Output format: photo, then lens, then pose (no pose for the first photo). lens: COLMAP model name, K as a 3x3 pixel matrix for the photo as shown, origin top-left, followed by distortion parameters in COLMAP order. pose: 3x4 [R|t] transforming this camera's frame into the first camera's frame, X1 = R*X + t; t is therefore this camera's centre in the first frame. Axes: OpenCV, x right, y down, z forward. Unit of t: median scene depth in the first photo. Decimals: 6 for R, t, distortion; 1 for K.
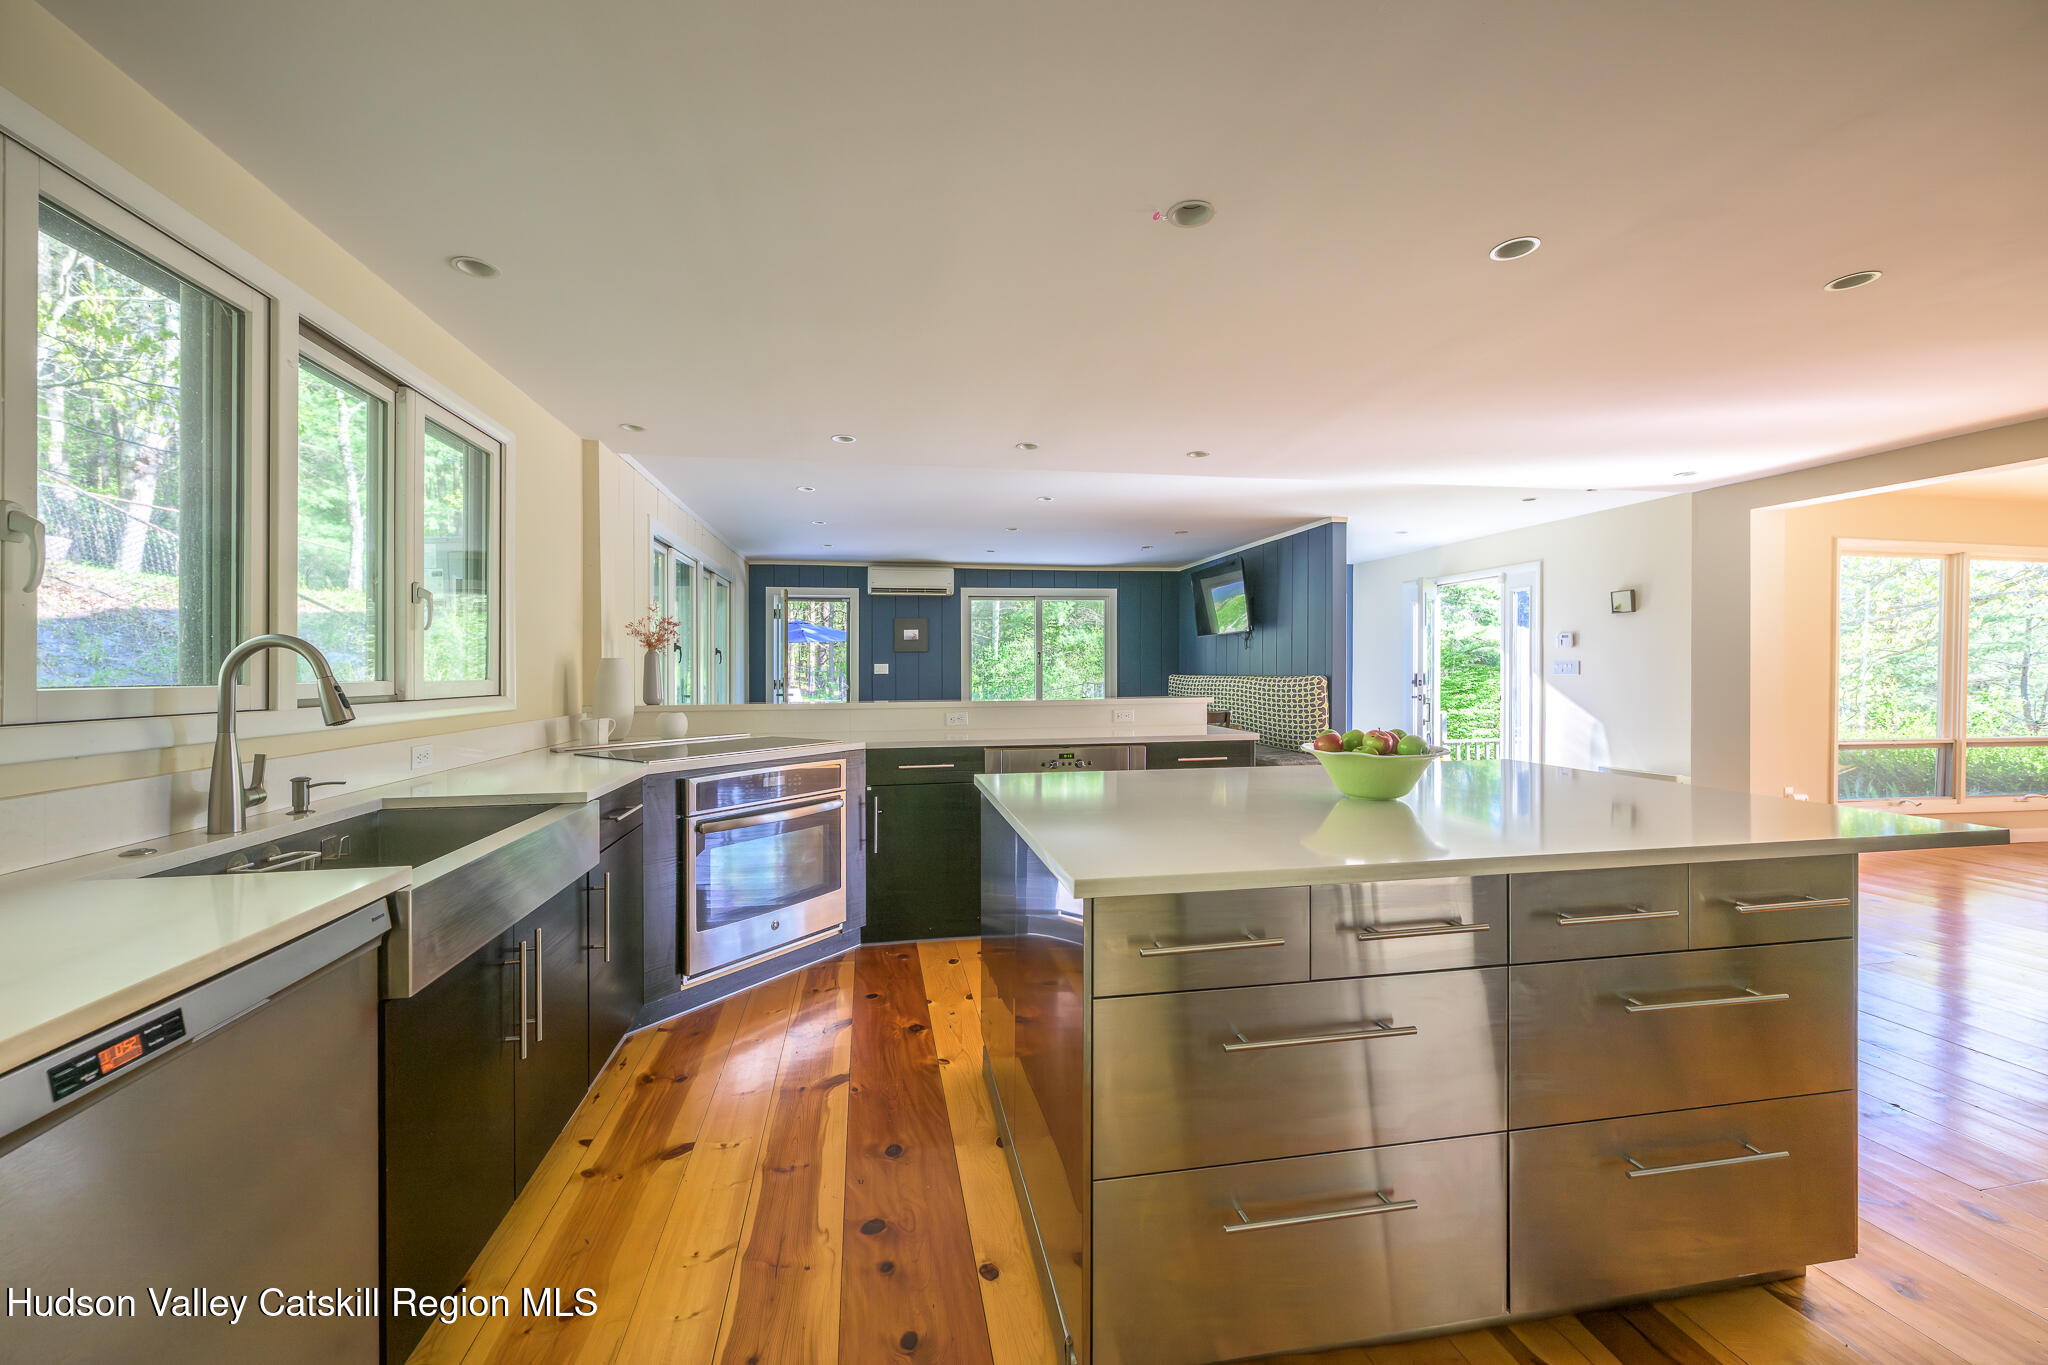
lens RADIAL K [[835.1, 0, 1027.8], [0, 835.1, 659.9], [0, 0, 1]] dist [-0.001407, -0.000110]
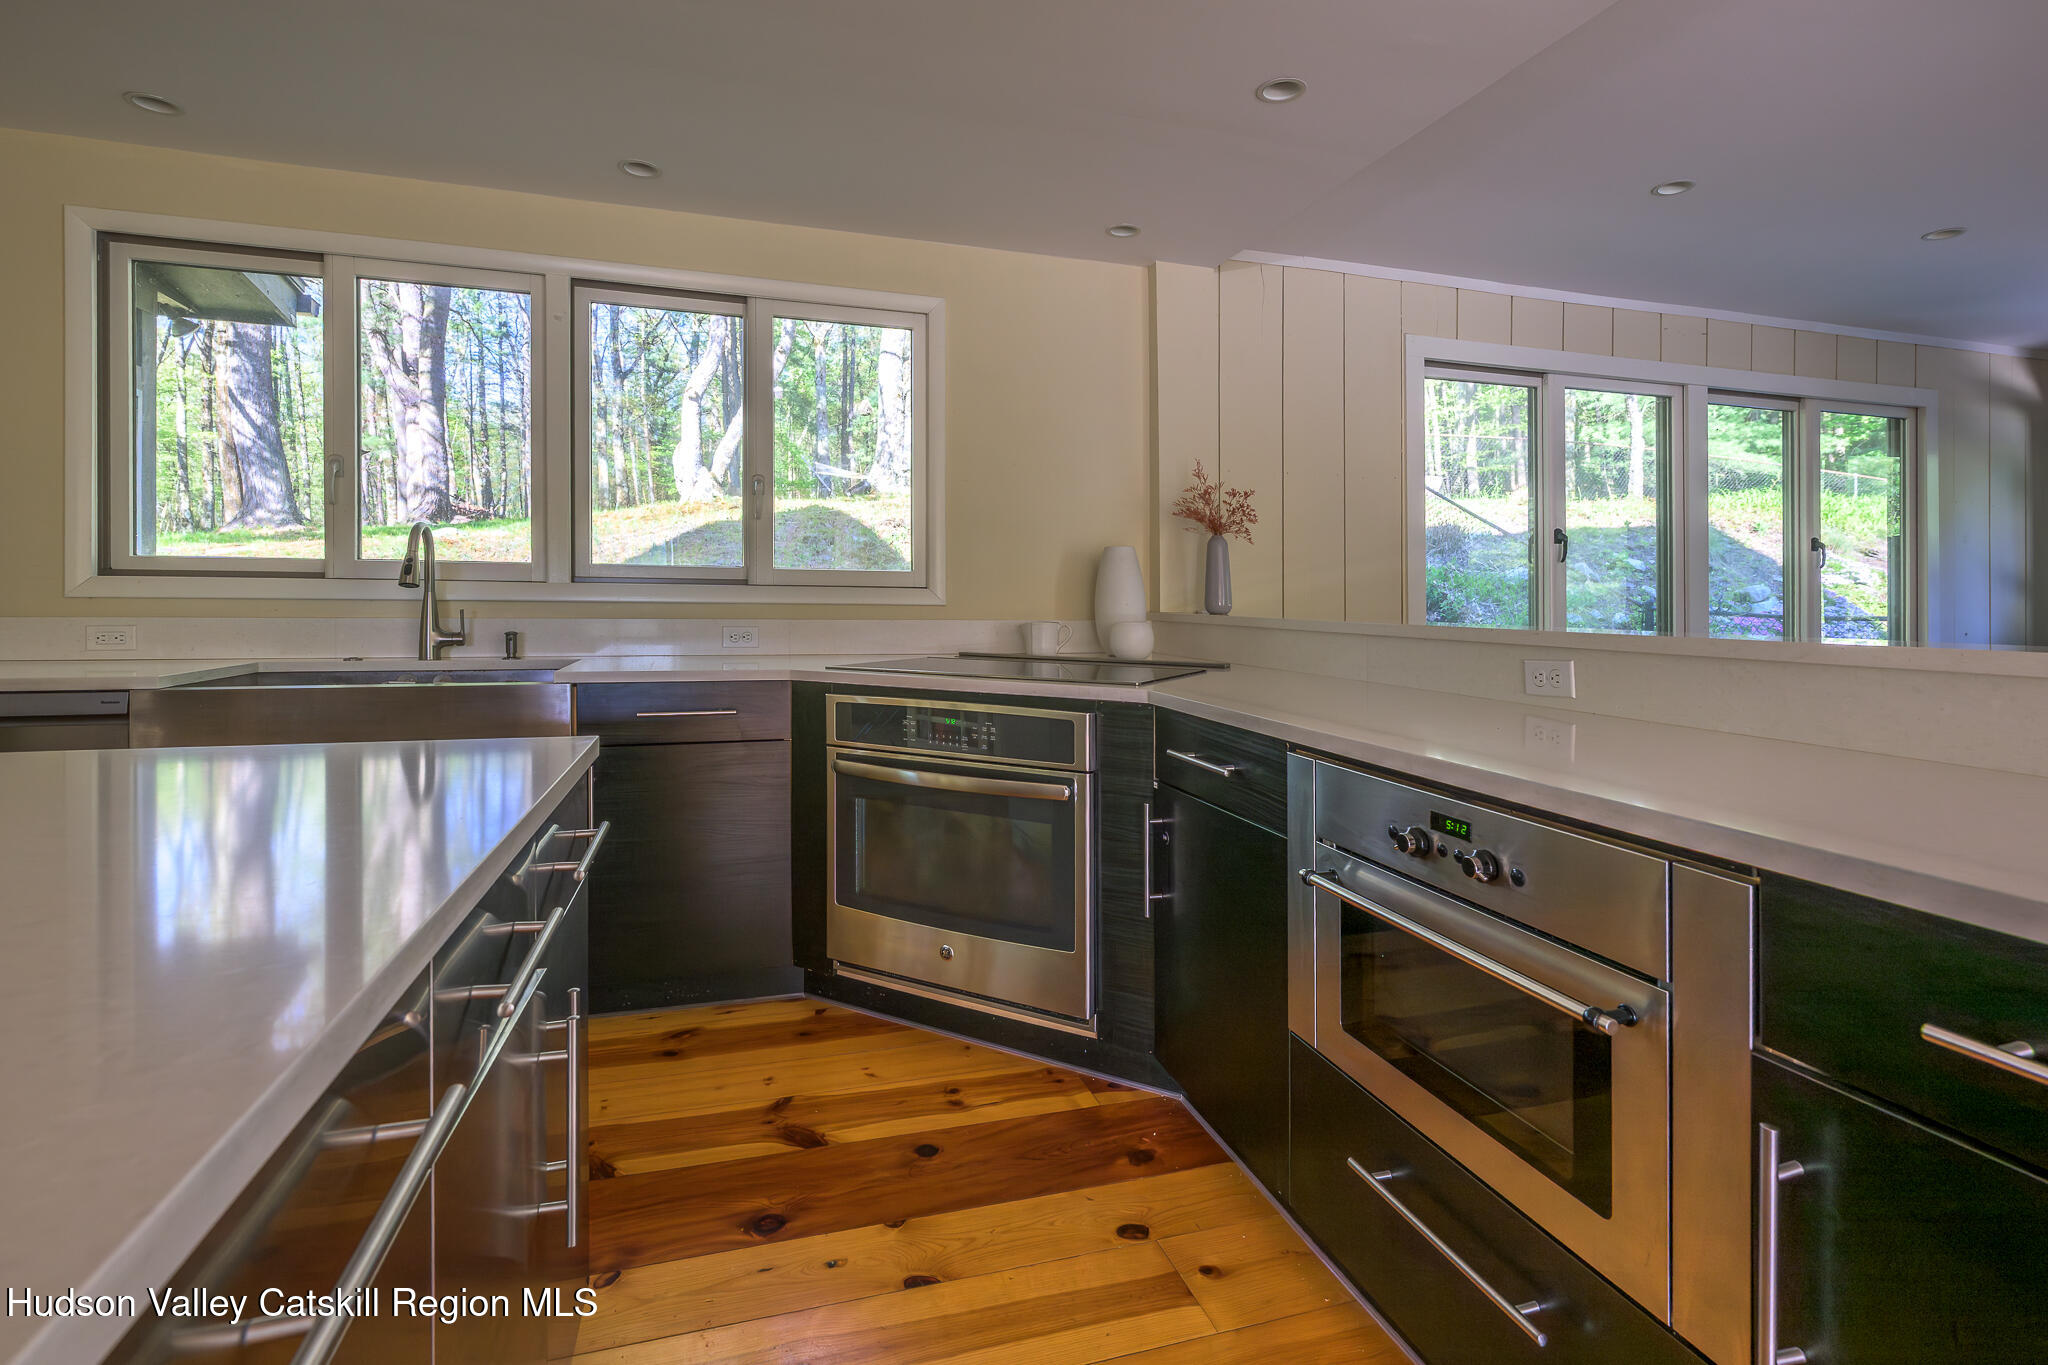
lens RADIAL K [[963.3, 0, 1026.7], [0, 963.3, 595.8], [0, 0, 1]] dist [-0.000657, 0.000094]
pose [[0.103651, 0.004220, -0.994605, 0.399048], [-0.010034, 0.999945, 0.003197, 0.042993], [0.994563, 0.009649, 0.103688, 0.925411]]
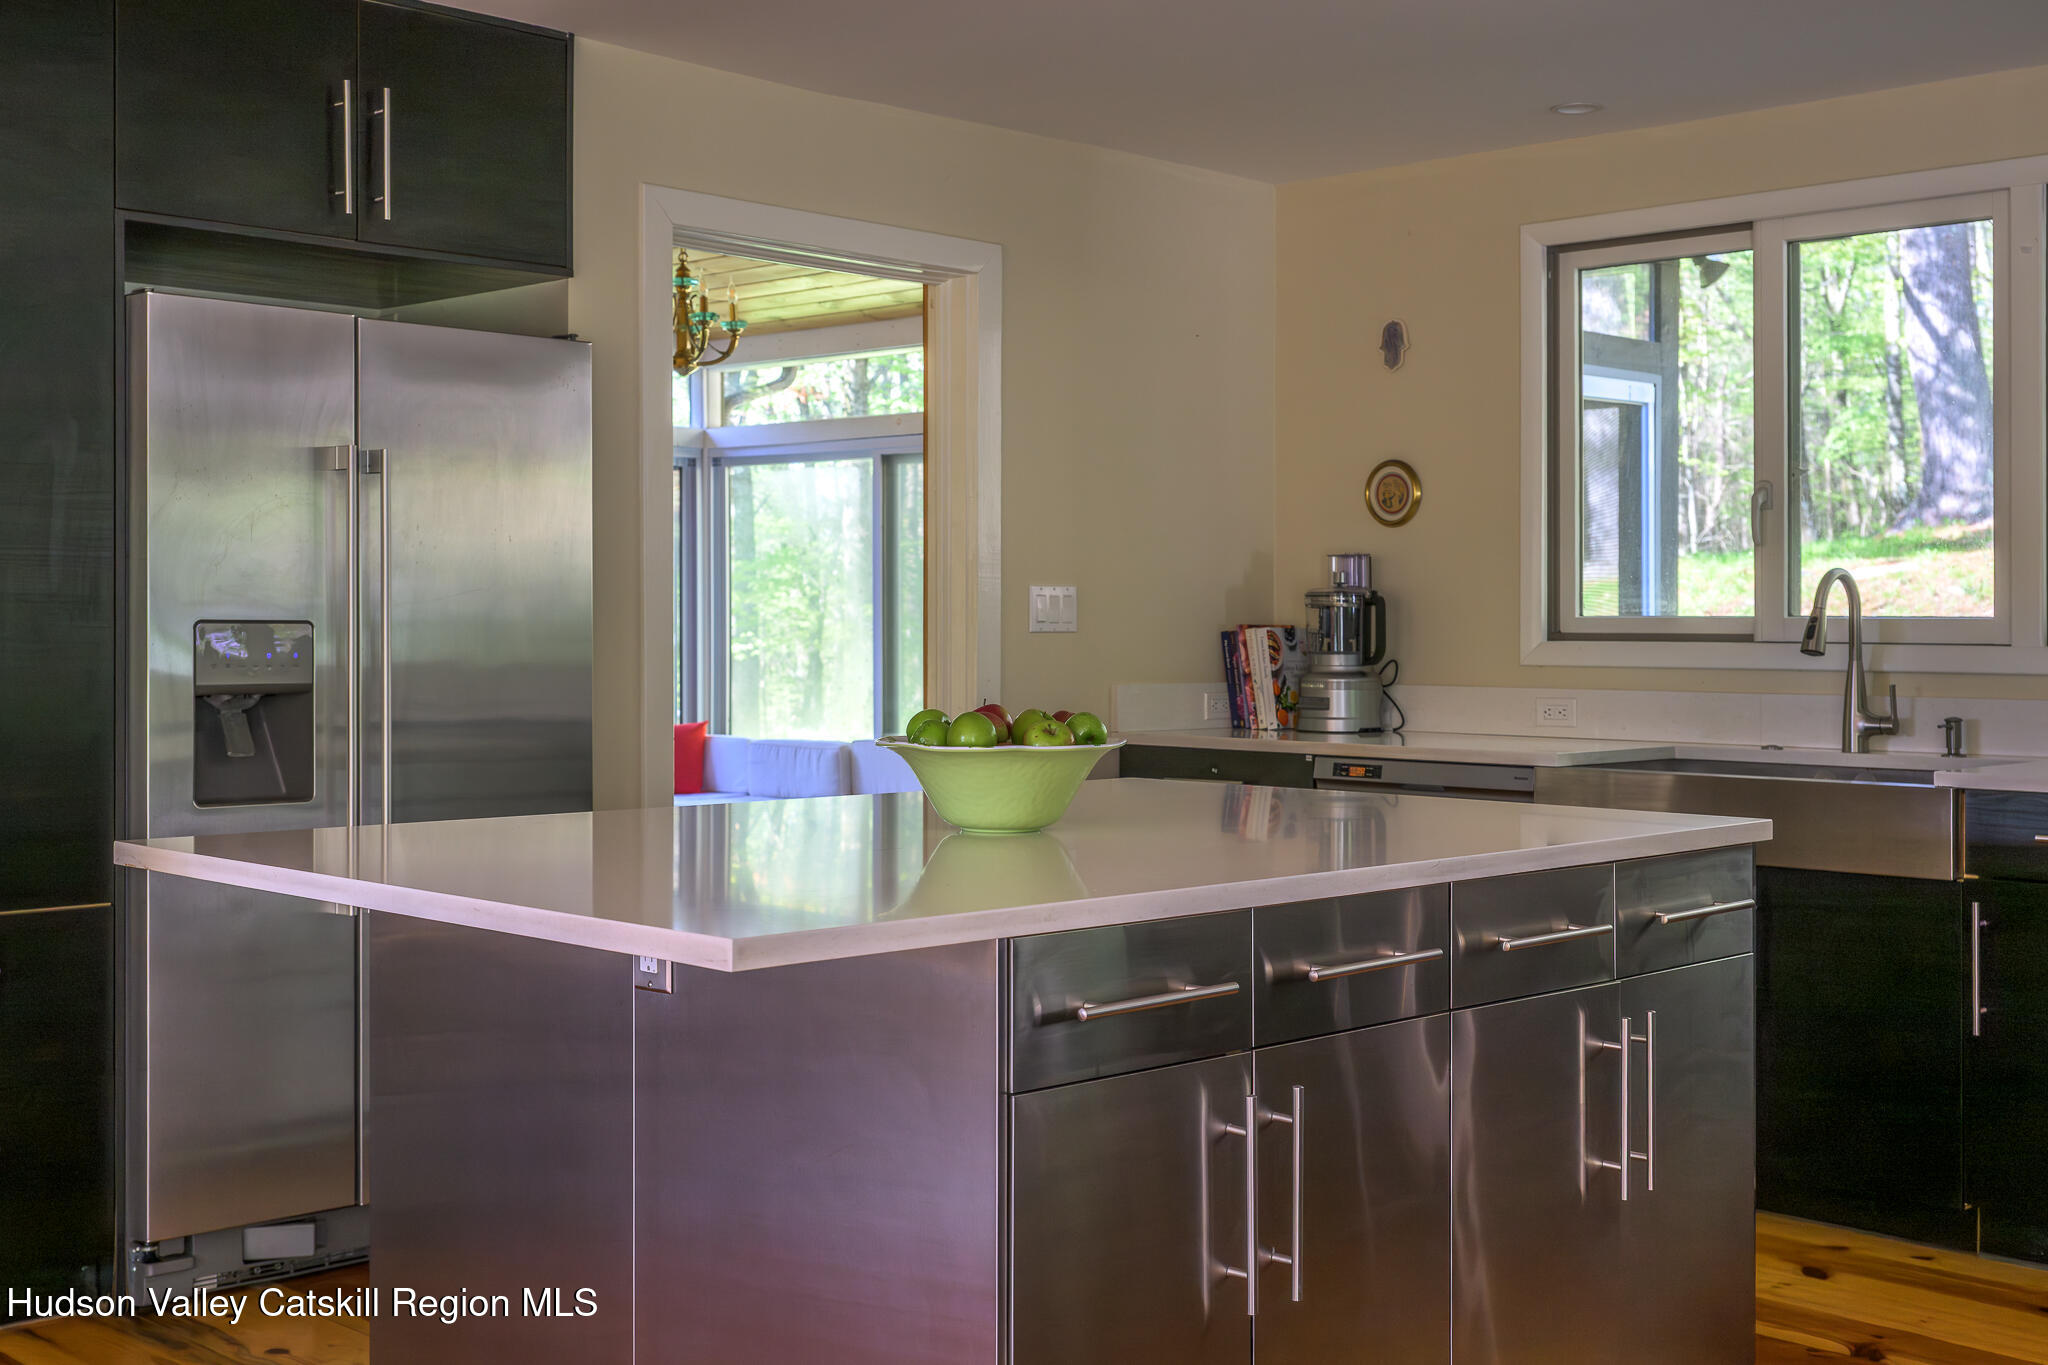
lens RADIAL K [[2374.7, 0, 1024.0], [0, 2374.7, 682.5], [0, 0, 1]] dist [0.001313, 0.010599]
pose [[-0.830518, 0.013329, -0.556833, 0.794416], [-0.000581, 0.999692, 0.024796, 0.024509], [0.556992, 0.020917, -0.830254, 1.453997]]
